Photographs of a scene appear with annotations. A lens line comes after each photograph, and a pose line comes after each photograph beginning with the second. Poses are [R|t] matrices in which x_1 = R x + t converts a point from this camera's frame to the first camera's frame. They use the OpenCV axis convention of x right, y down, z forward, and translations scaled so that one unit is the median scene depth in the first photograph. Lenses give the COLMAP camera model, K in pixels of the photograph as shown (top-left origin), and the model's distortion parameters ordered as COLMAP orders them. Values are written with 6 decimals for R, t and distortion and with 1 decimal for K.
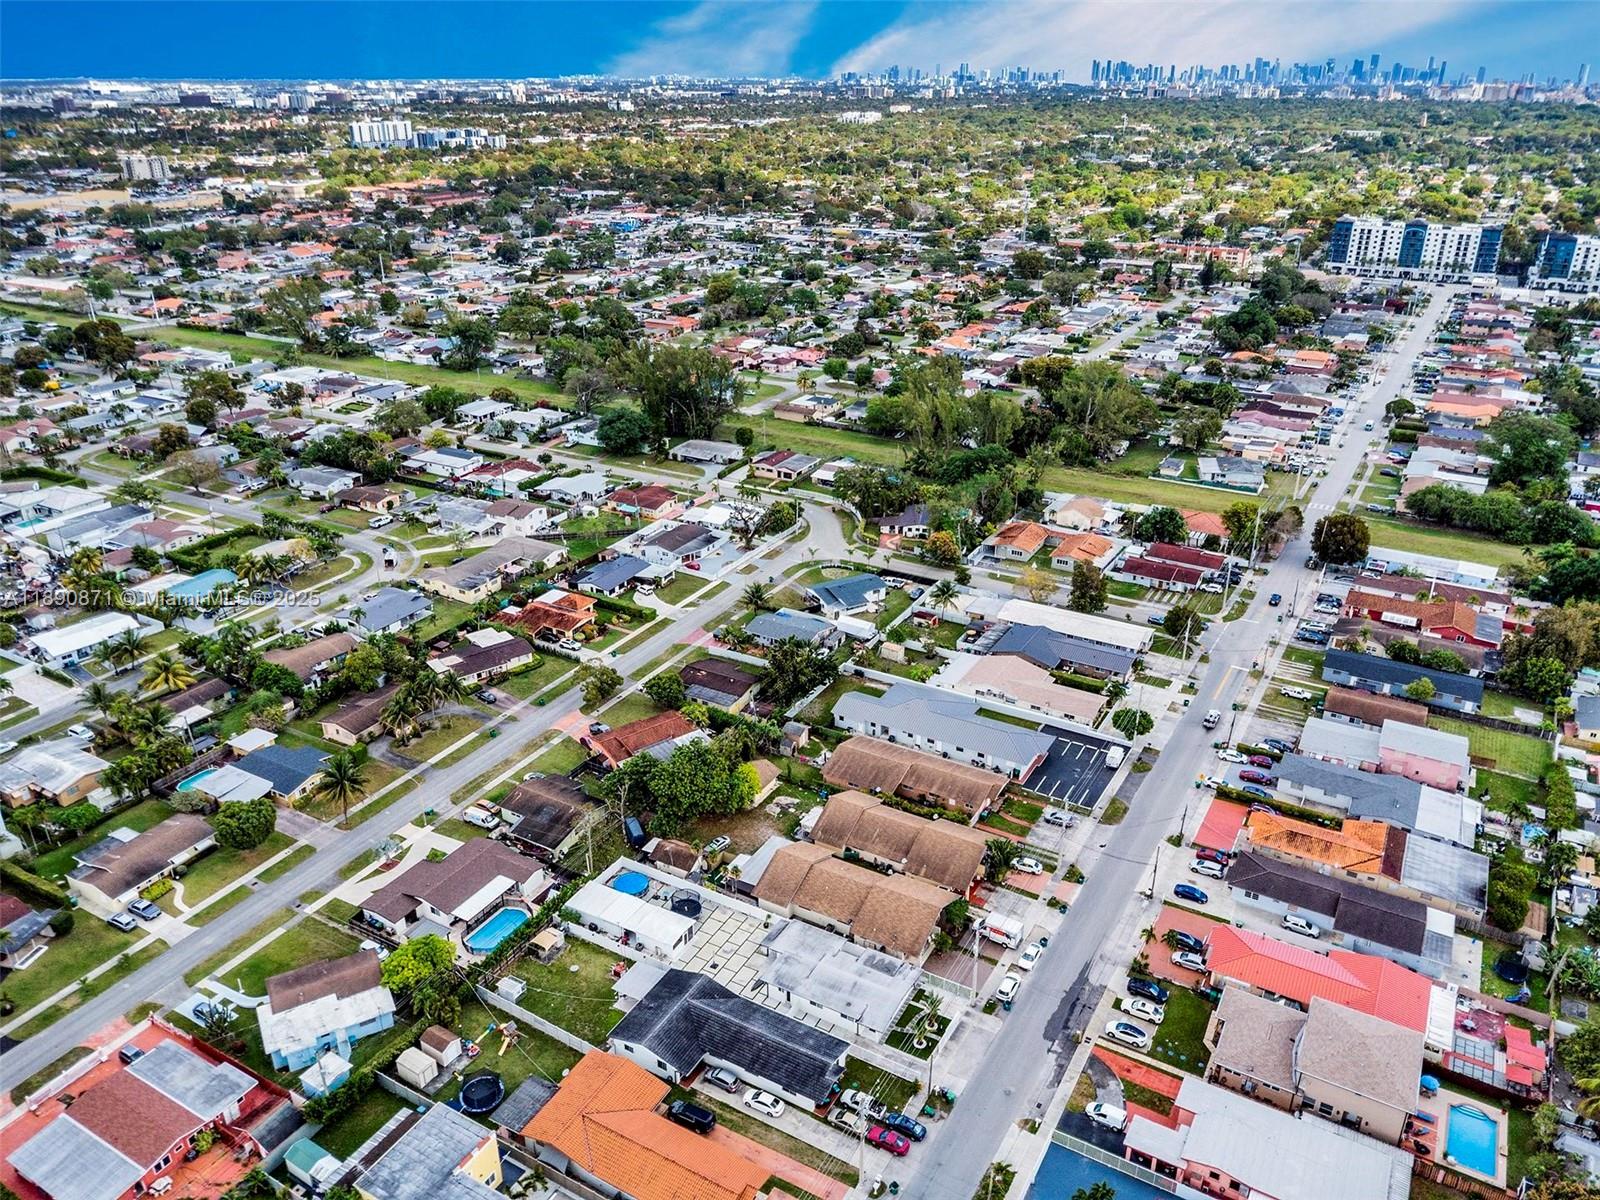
lens RADIAL K [[1148.7, 0, 801.9], [0, 1148.7, 600.2], [0, 0, 1]] dist [0.004353, -0.007984]
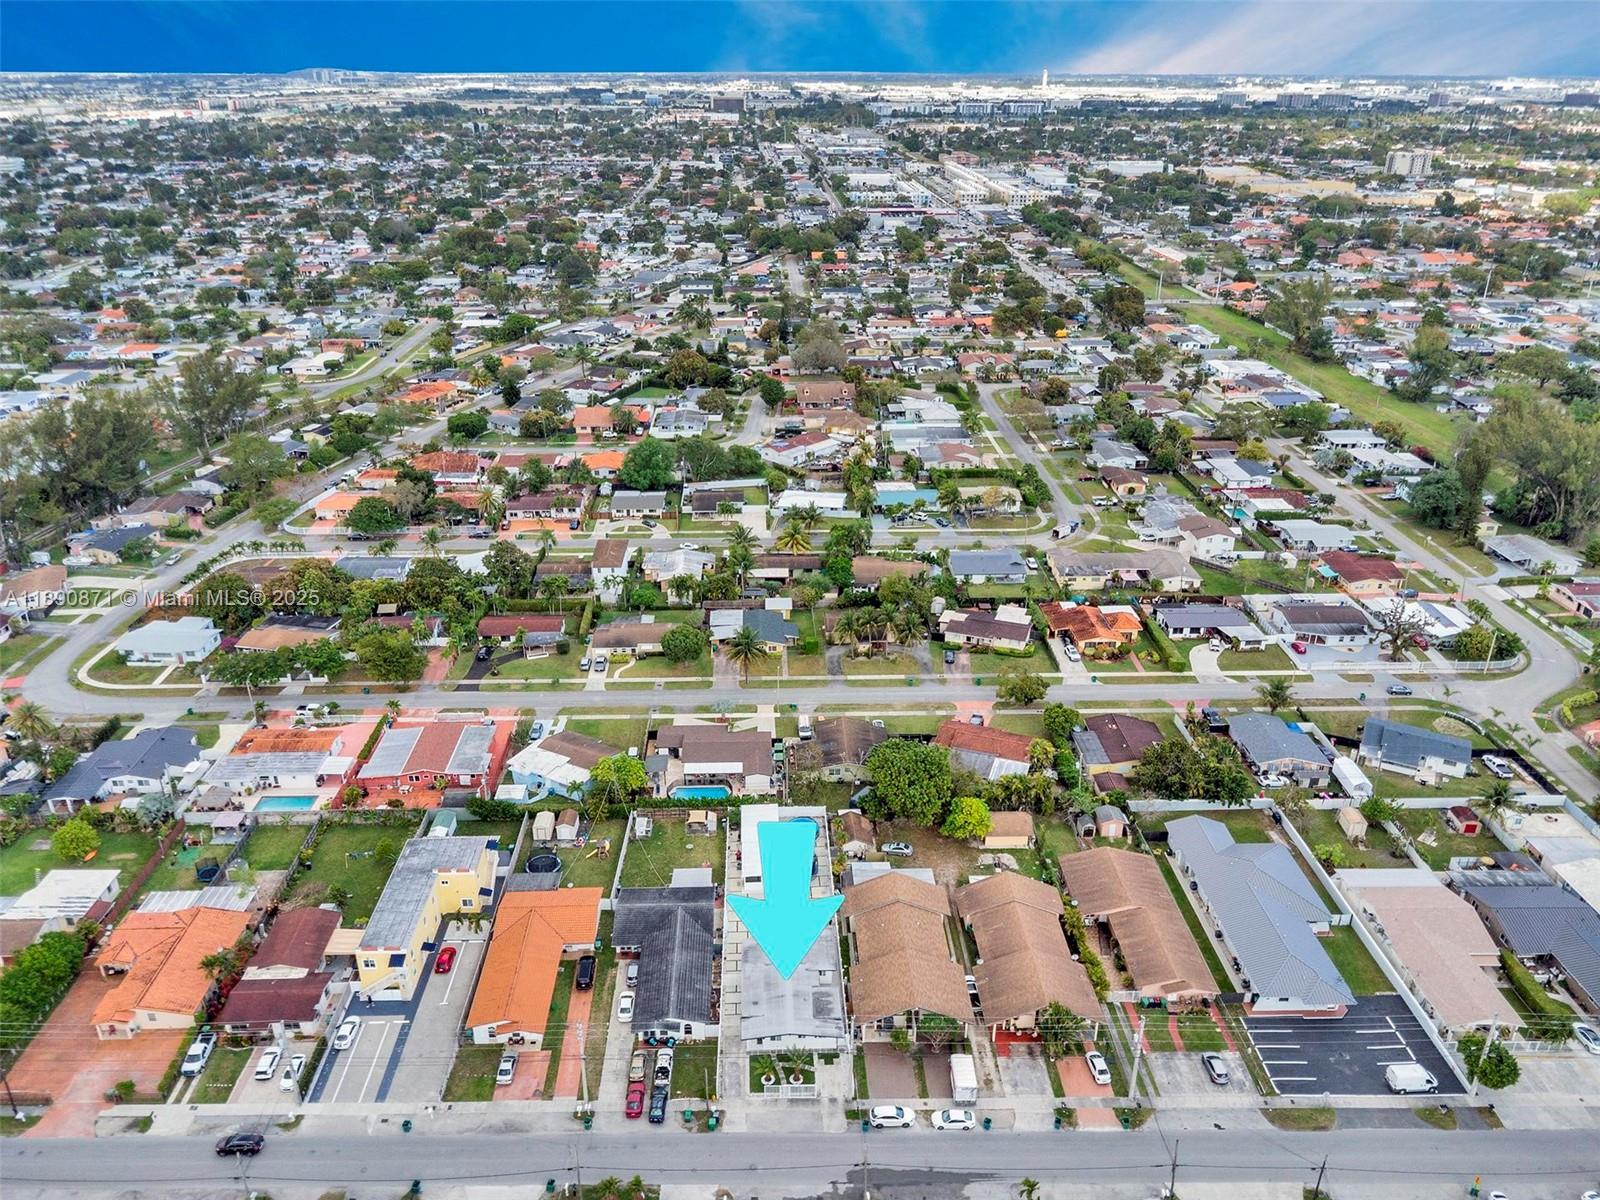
lens RADIAL K [[1148.7, 0, 798.0], [0, 1148.7, 601.0], [0, 0, 1]] dist [0.004353, -0.007984]
pose [[0.530433, 0.358367, -0.768254, 0.378265], [-0.356788, 0.916452, 0.181157, -0.088605], [0.768989, 0.178012, 0.613977, 0.187853]]
